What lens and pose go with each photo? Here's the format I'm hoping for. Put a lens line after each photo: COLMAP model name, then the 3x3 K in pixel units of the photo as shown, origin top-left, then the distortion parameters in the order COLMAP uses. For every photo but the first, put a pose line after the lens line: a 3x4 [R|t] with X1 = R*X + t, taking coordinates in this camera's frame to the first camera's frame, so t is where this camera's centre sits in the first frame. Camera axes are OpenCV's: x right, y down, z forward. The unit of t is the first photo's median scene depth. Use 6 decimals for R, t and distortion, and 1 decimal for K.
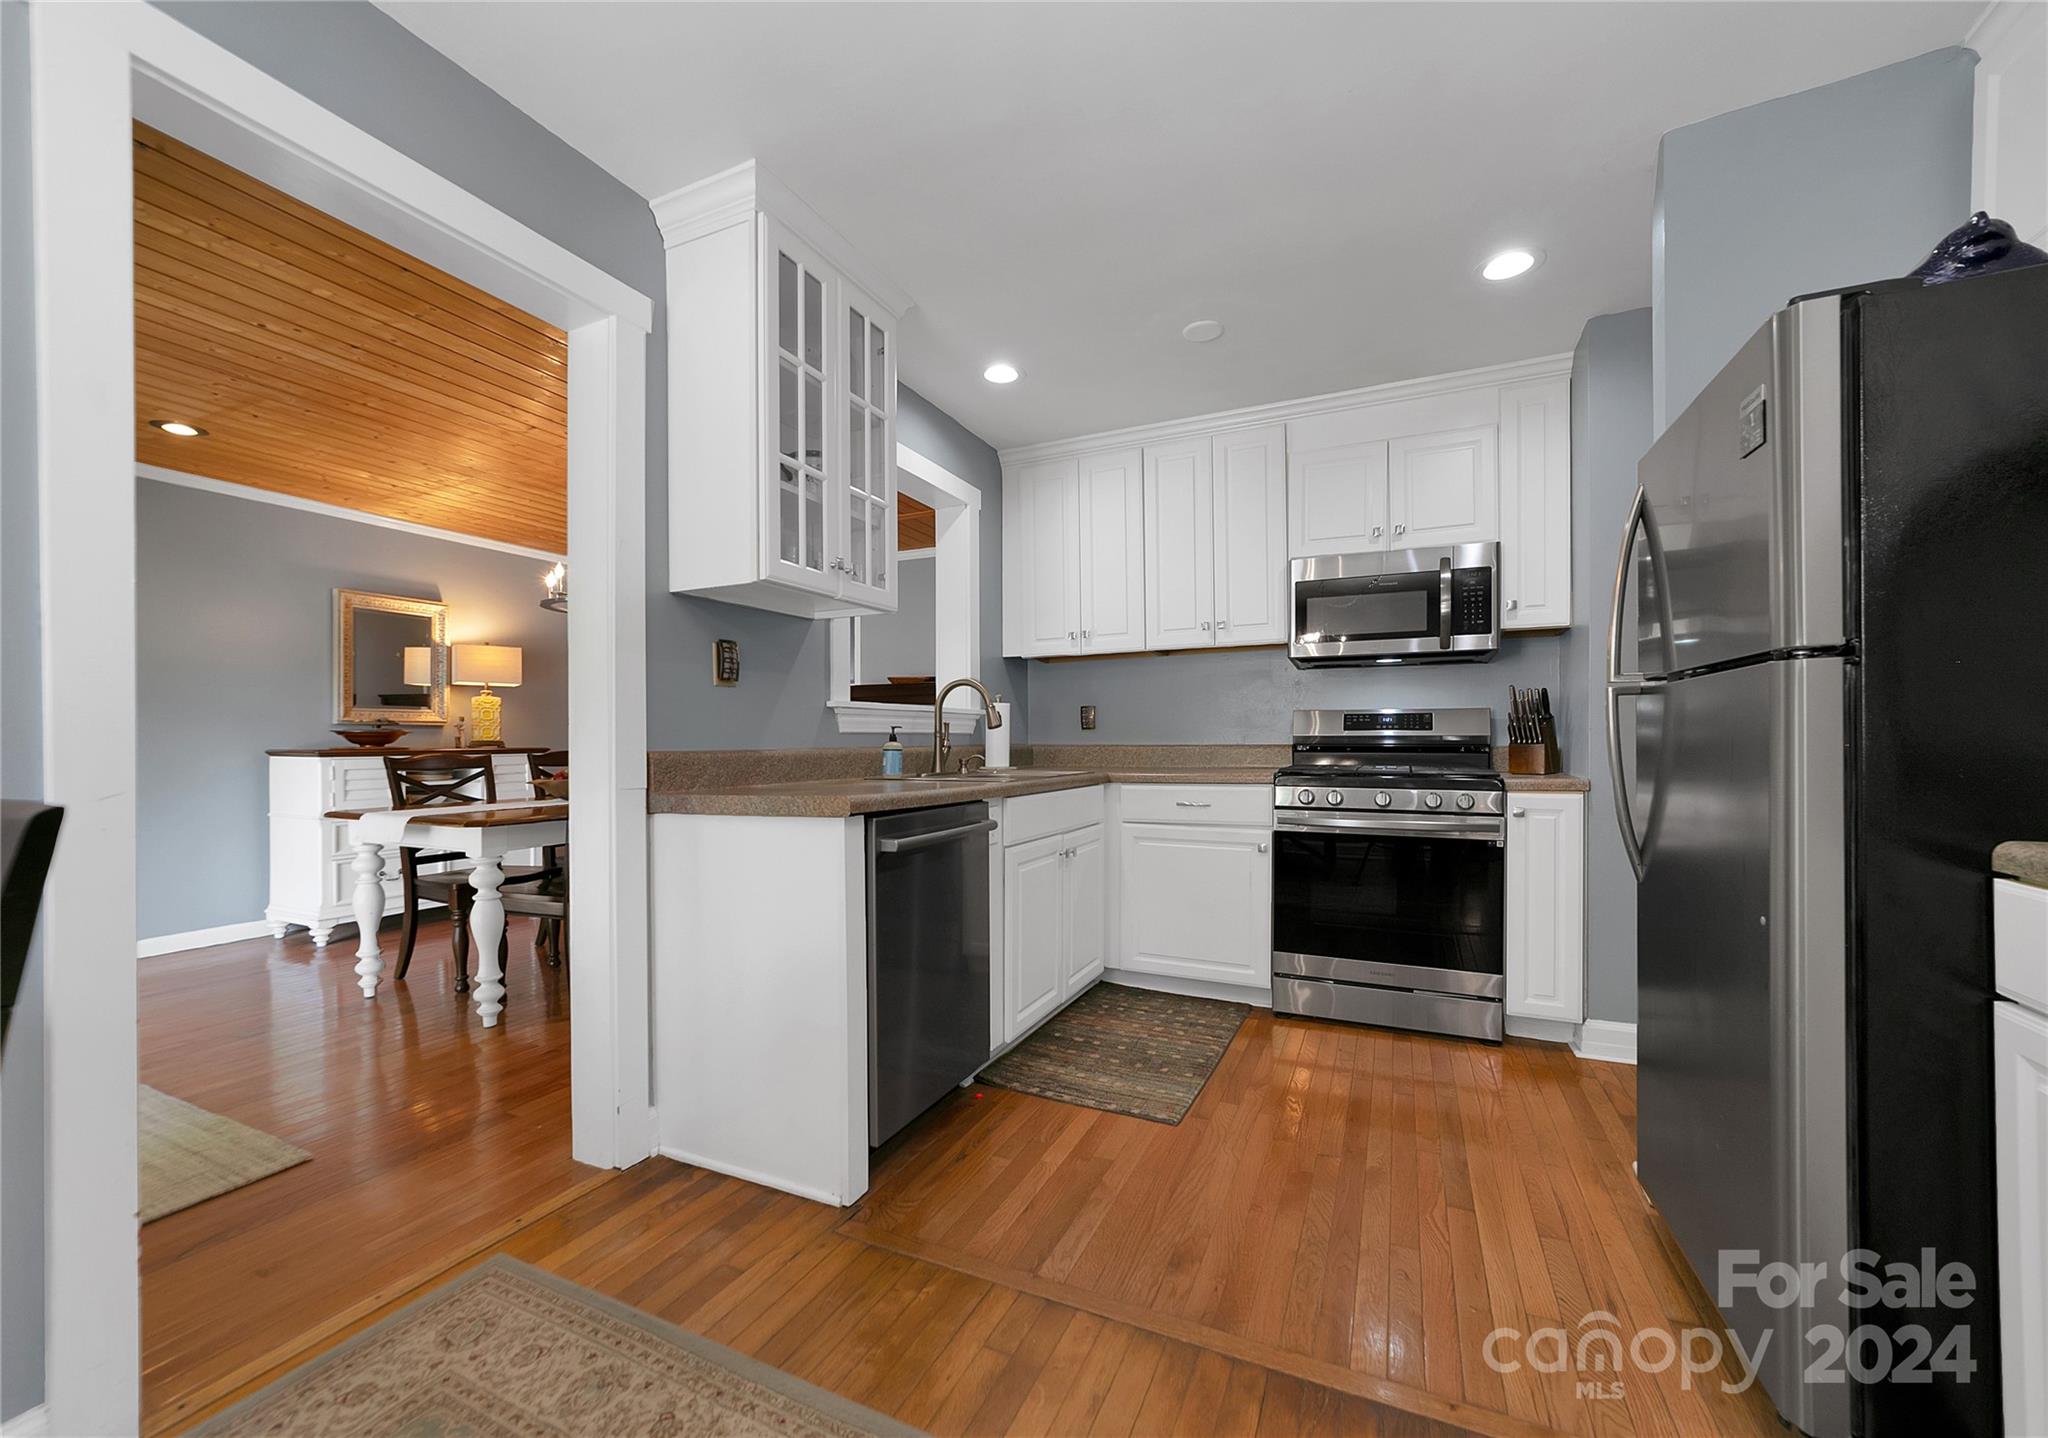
lens RADIAL K [[820.9, 0, 1023.4], [0, 820.9, 750.1], [0, 0, 1]] dist [-0.000133, 0.000003]
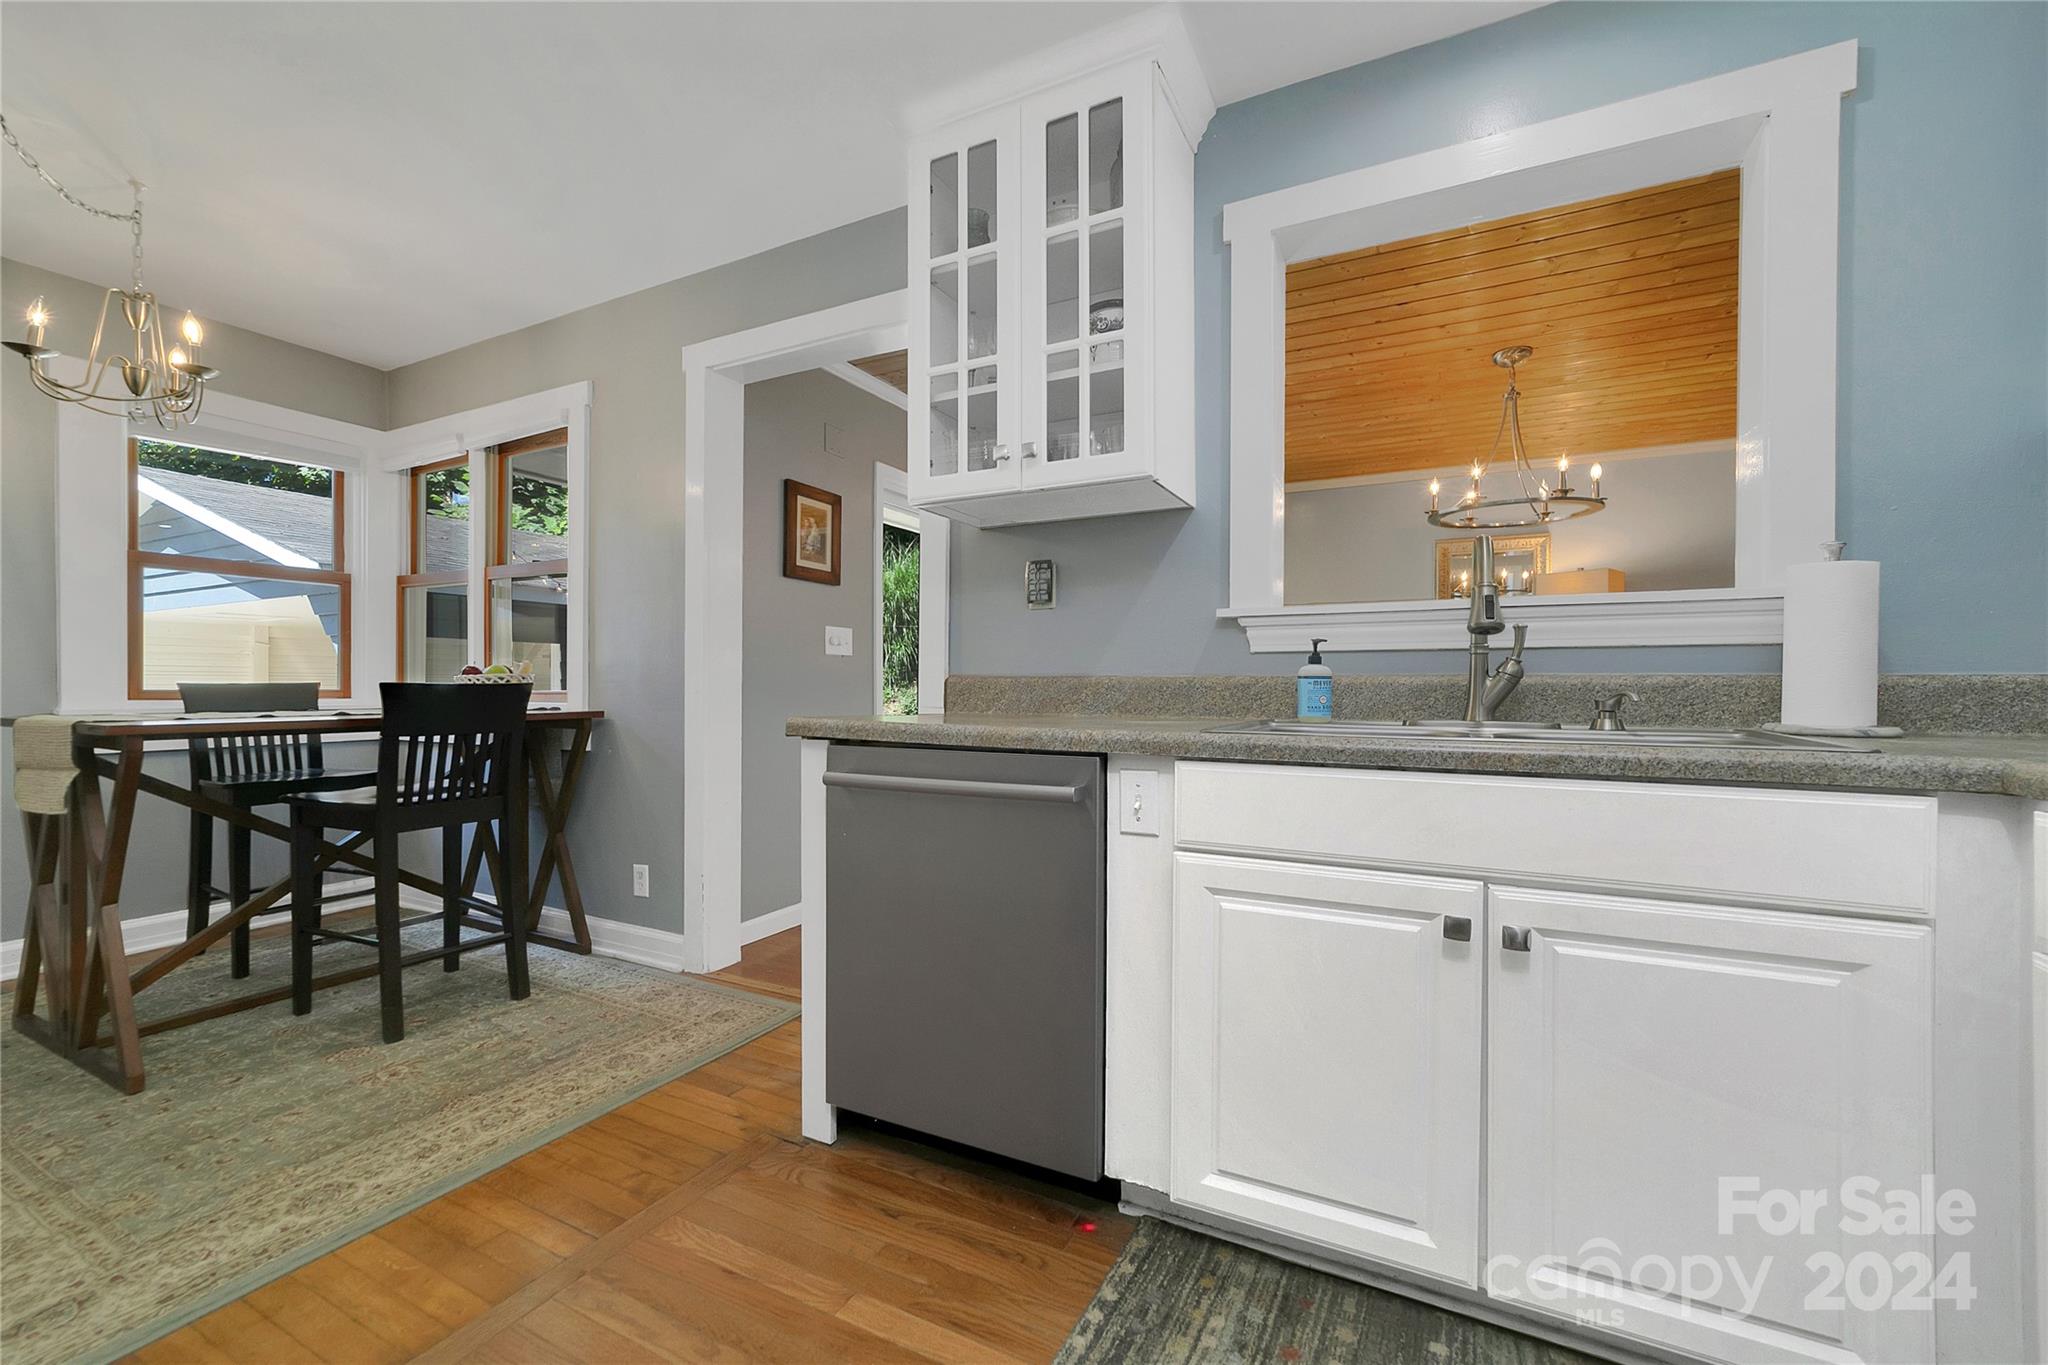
lens RADIAL K [[802.1, 0, 1062.0], [0, 802.1, 687.2], [0, 0, 1]] dist [-0.006814, 0.000284]
pose [[-0.018624, 0.002455, -0.999824, 0.532902], [-0.010233, 0.999944, 0.002646, 0.009093], [0.999774, 0.010280, -0.018598, 0.954050]]
